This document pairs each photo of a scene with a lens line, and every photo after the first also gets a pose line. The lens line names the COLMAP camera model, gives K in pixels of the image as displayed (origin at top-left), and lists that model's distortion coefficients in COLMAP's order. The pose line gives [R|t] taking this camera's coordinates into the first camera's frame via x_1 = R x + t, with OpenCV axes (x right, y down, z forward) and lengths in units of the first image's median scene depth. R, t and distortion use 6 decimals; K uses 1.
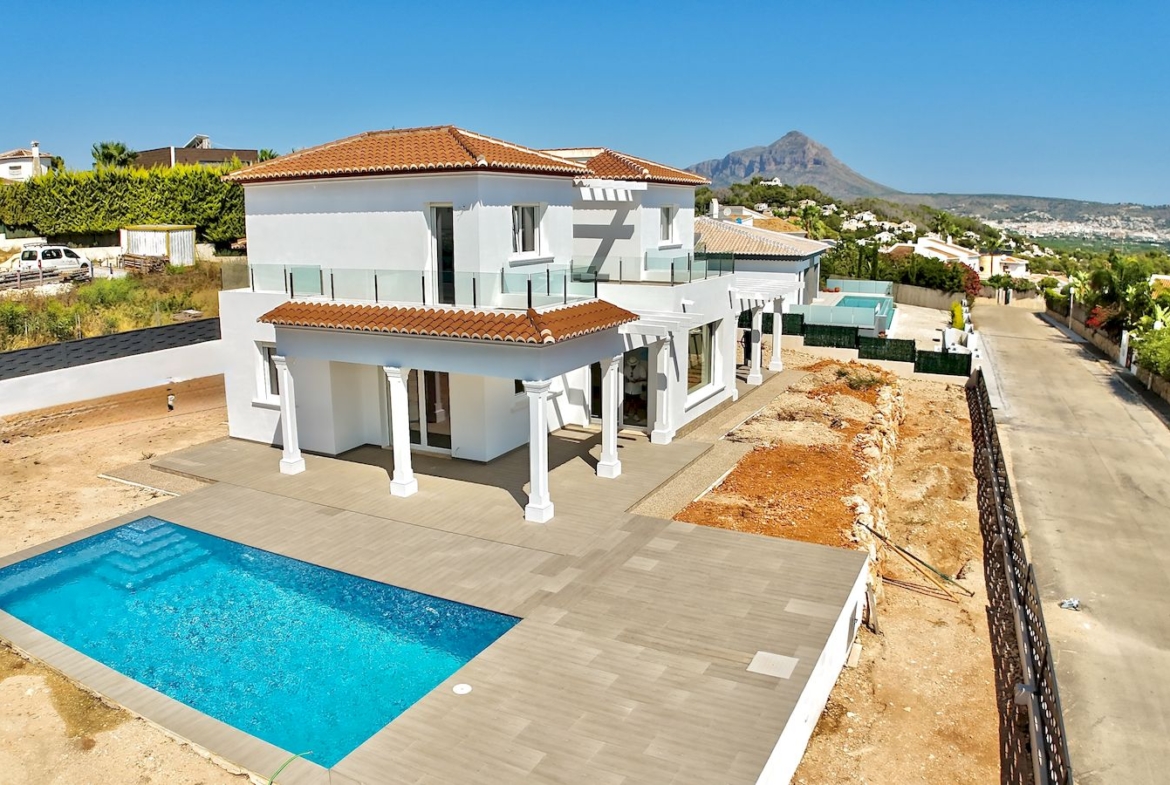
lens RADIAL K [[868.3, 0, 584.1], [0, 868.3, 387.0], [0, 0, 1]] dist [-0.184462, 0.005672]
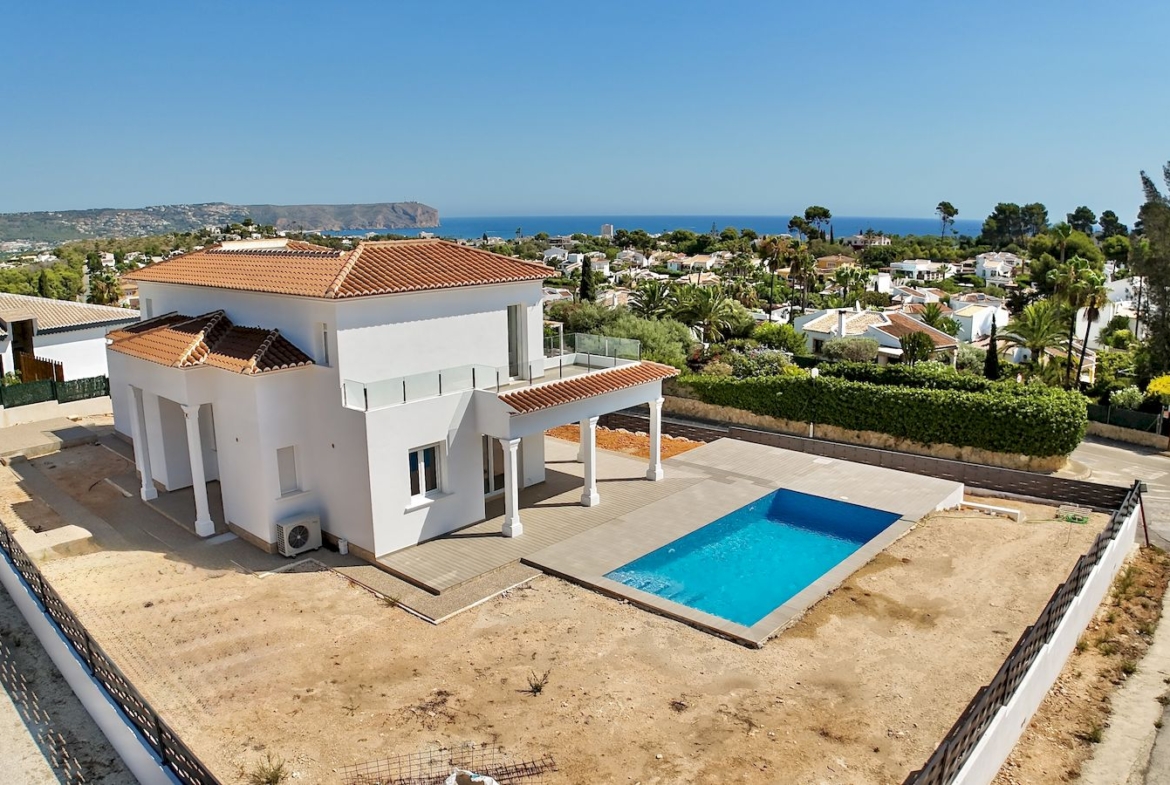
lens RADIAL K [[868.3, 0, 584.1], [0, 868.3, 387.0], [0, 0, 1]] dist [-0.184462, 0.005672]
pose [[0.252757, -0.191891, 0.948310, -2.017048], [0.201507, 0.969083, 0.142386, -0.357470], [-0.946313, 0.155102, 0.283610, 0.731319]]
